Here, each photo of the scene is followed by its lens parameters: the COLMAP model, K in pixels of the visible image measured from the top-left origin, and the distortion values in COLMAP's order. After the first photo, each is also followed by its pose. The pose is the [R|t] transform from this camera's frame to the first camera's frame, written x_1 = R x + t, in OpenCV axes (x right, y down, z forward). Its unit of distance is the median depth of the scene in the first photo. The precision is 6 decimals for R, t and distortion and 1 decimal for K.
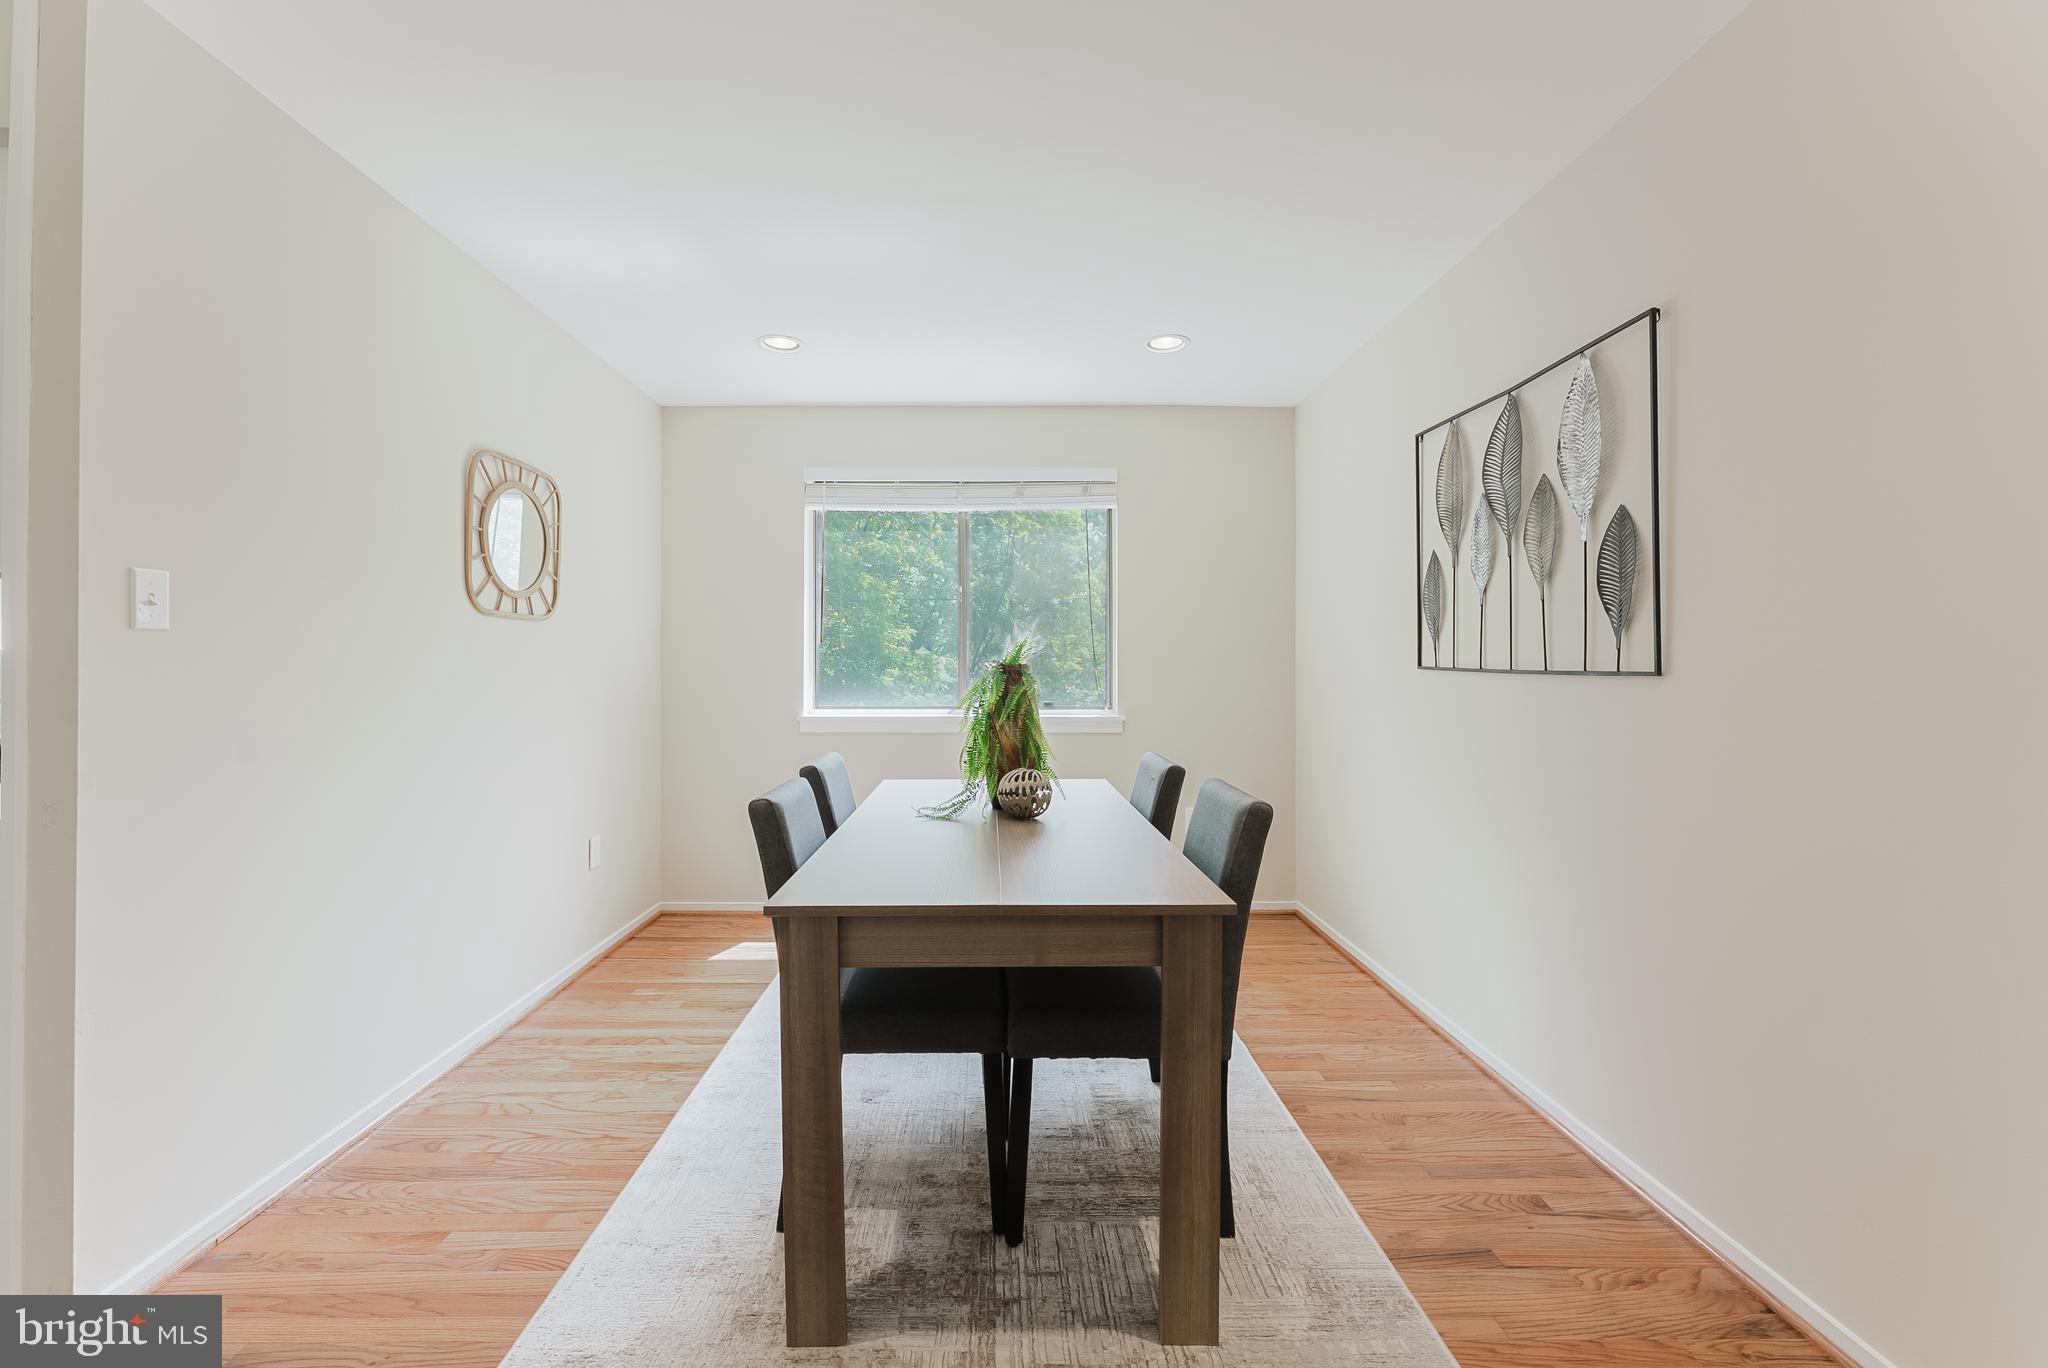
lens RADIAL K [[810.5, 0, 1018.4], [0, 810.5, 666.4], [0, 0, 1]] dist [0.001537, 0.000061]
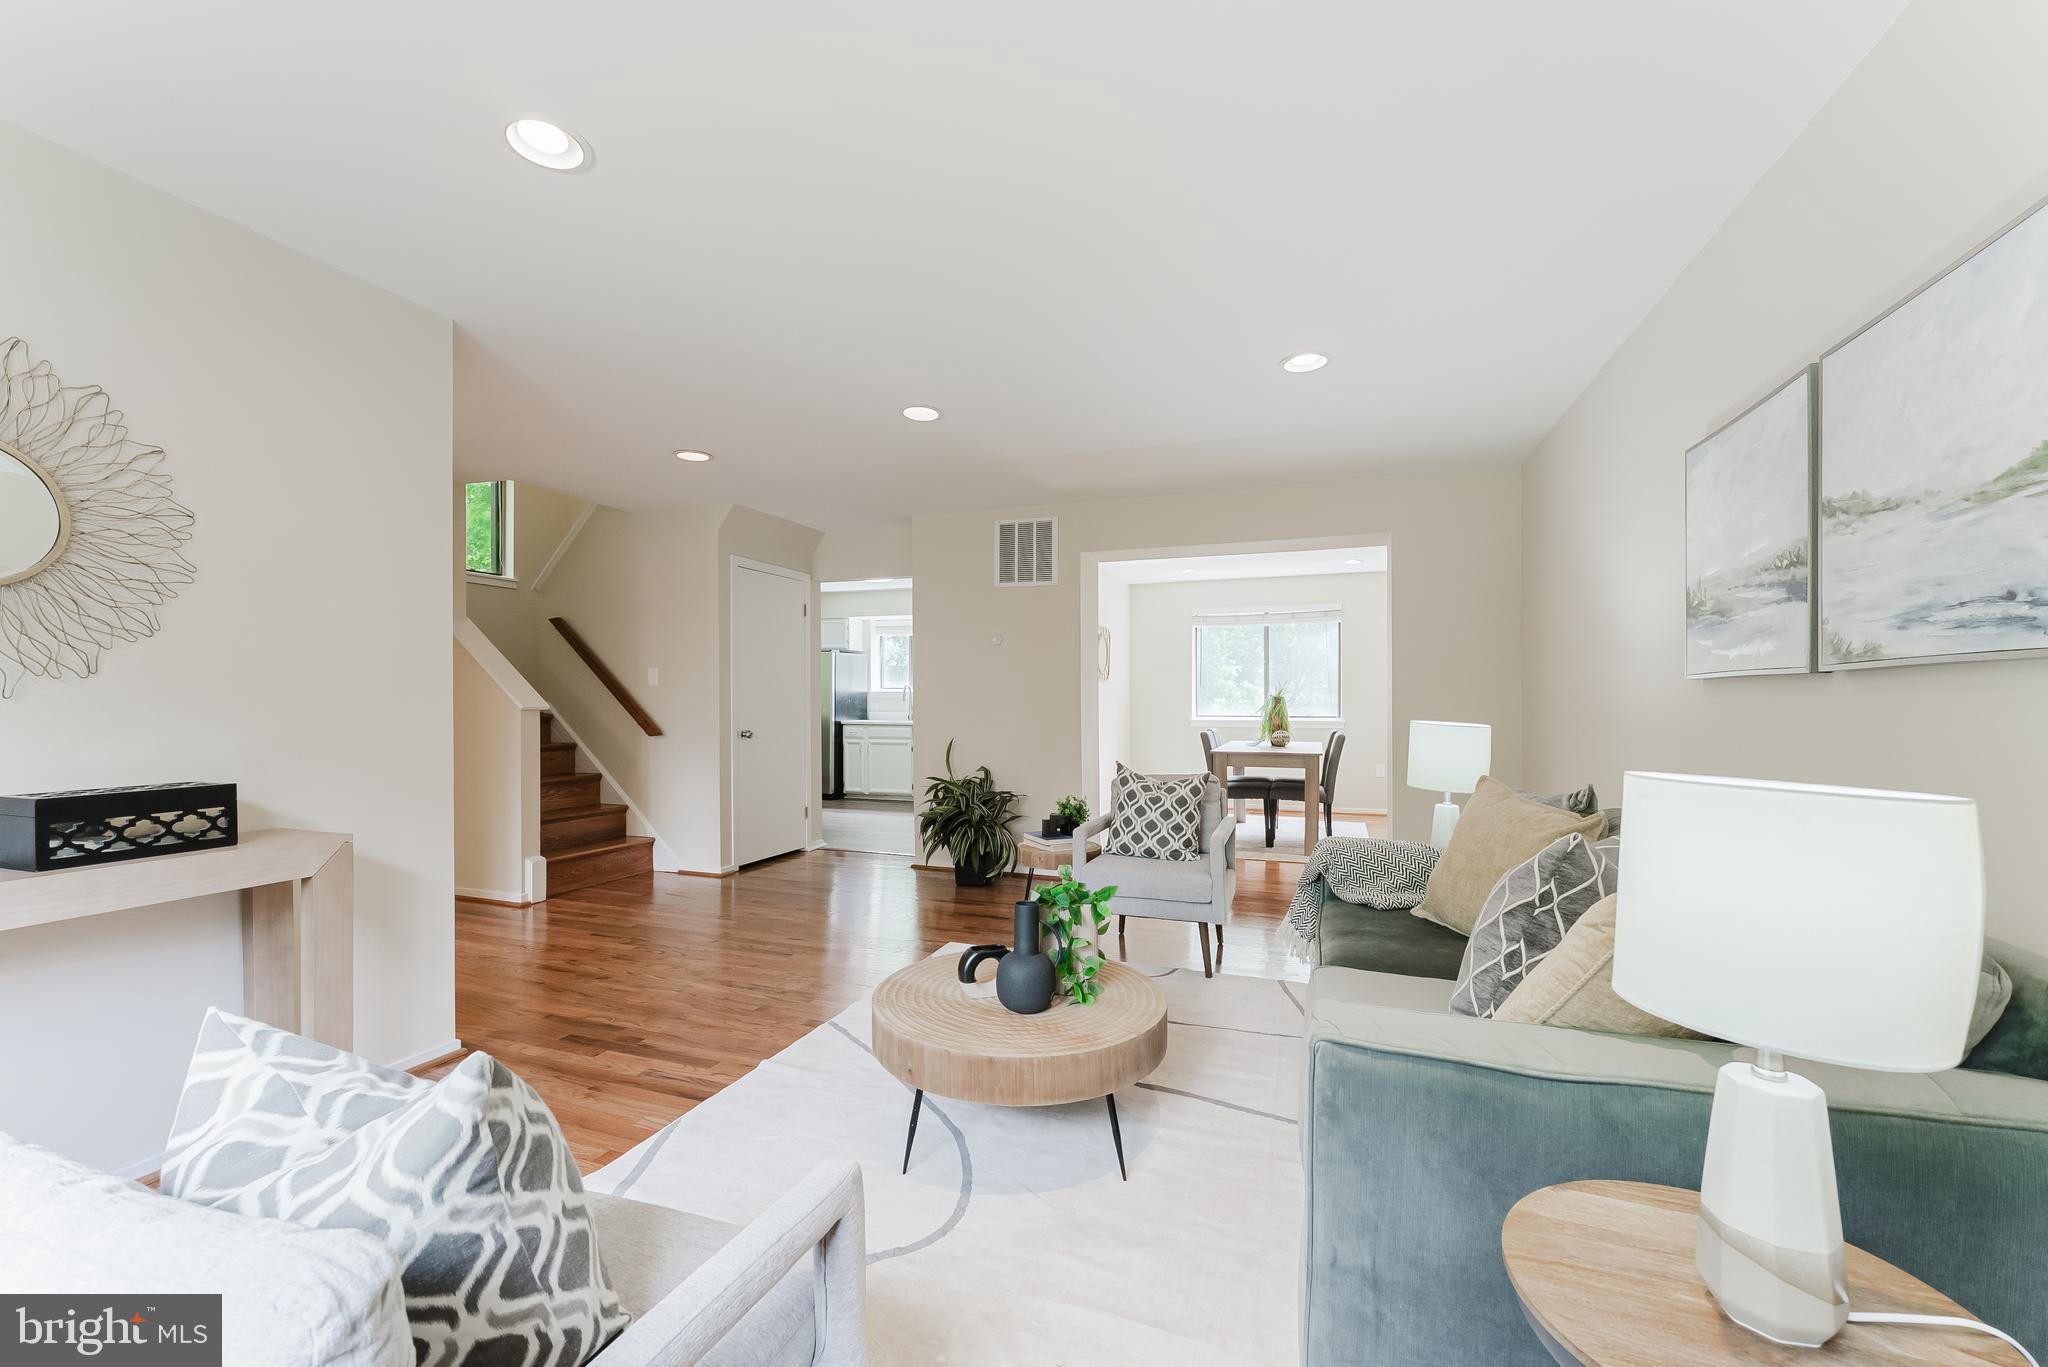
lens RADIAL K [[822.8, 0, 1042.5], [0, 822.8, 719.1], [0, 0, 1]] dist [-0.002870, 0.000481]
pose [[0.935976, 0.007418, -0.351985, 0.251672], [0.002490, 0.999614, 0.027687, -0.007723], [0.352054, -0.026790, 0.935596, -2.197715]]
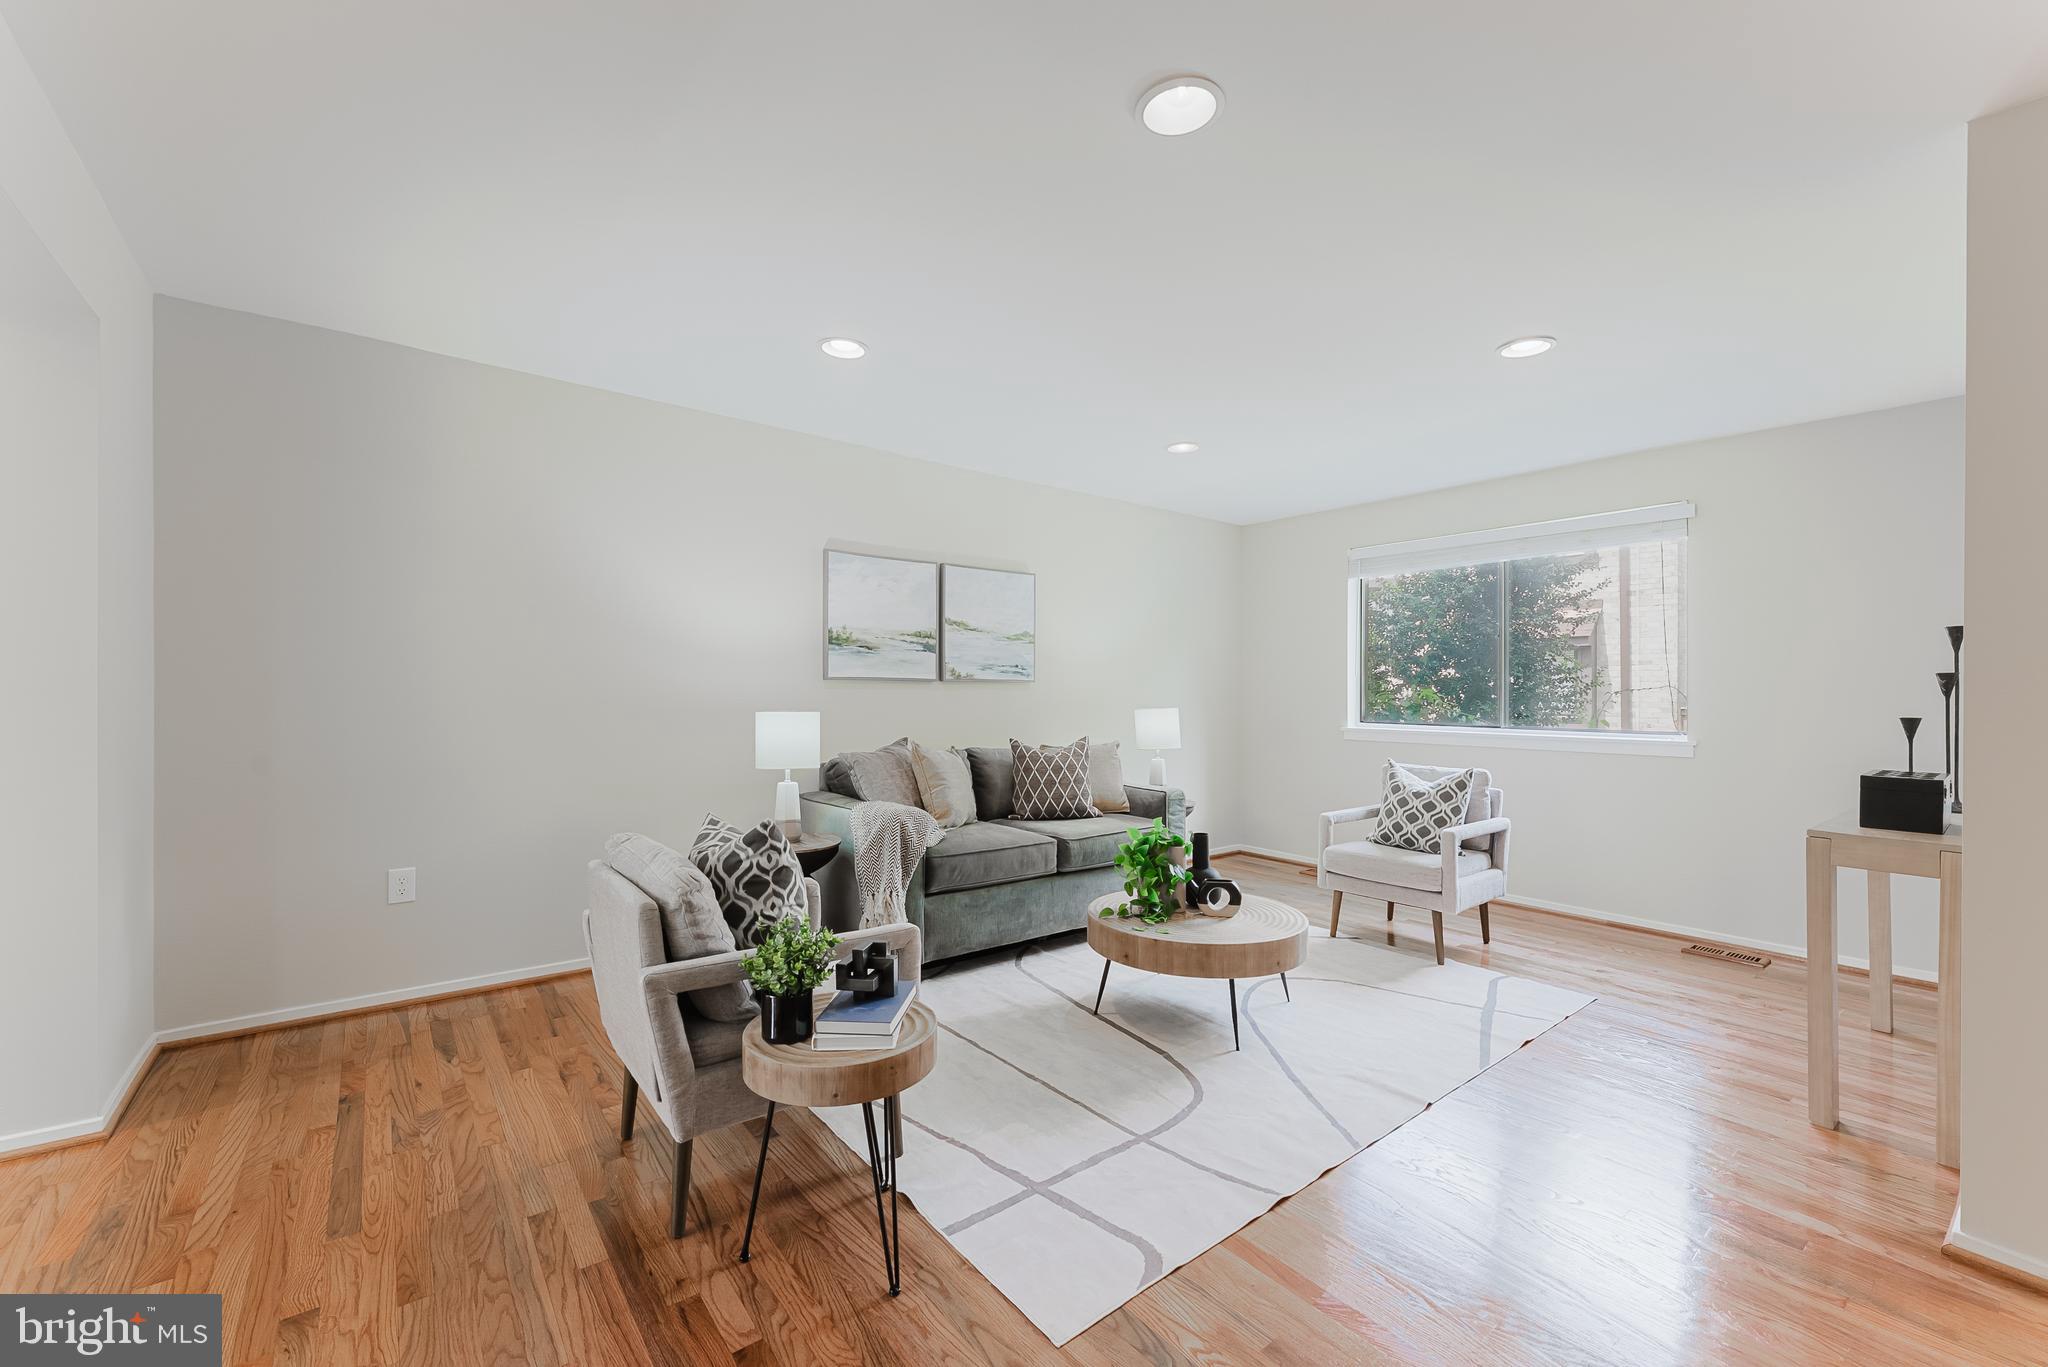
lens RADIAL K [[822.8, 0, 1032.0], [0, 822.8, 694.8], [0, 0, 1]] dist [-0.002870, 0.000481]
pose [[-0.602365, -0.011628, 0.798136, -1.046864], [-0.015616, 0.999874, 0.002781, -0.004626], [-0.798068, -0.010789, -0.602471, -0.252491]]
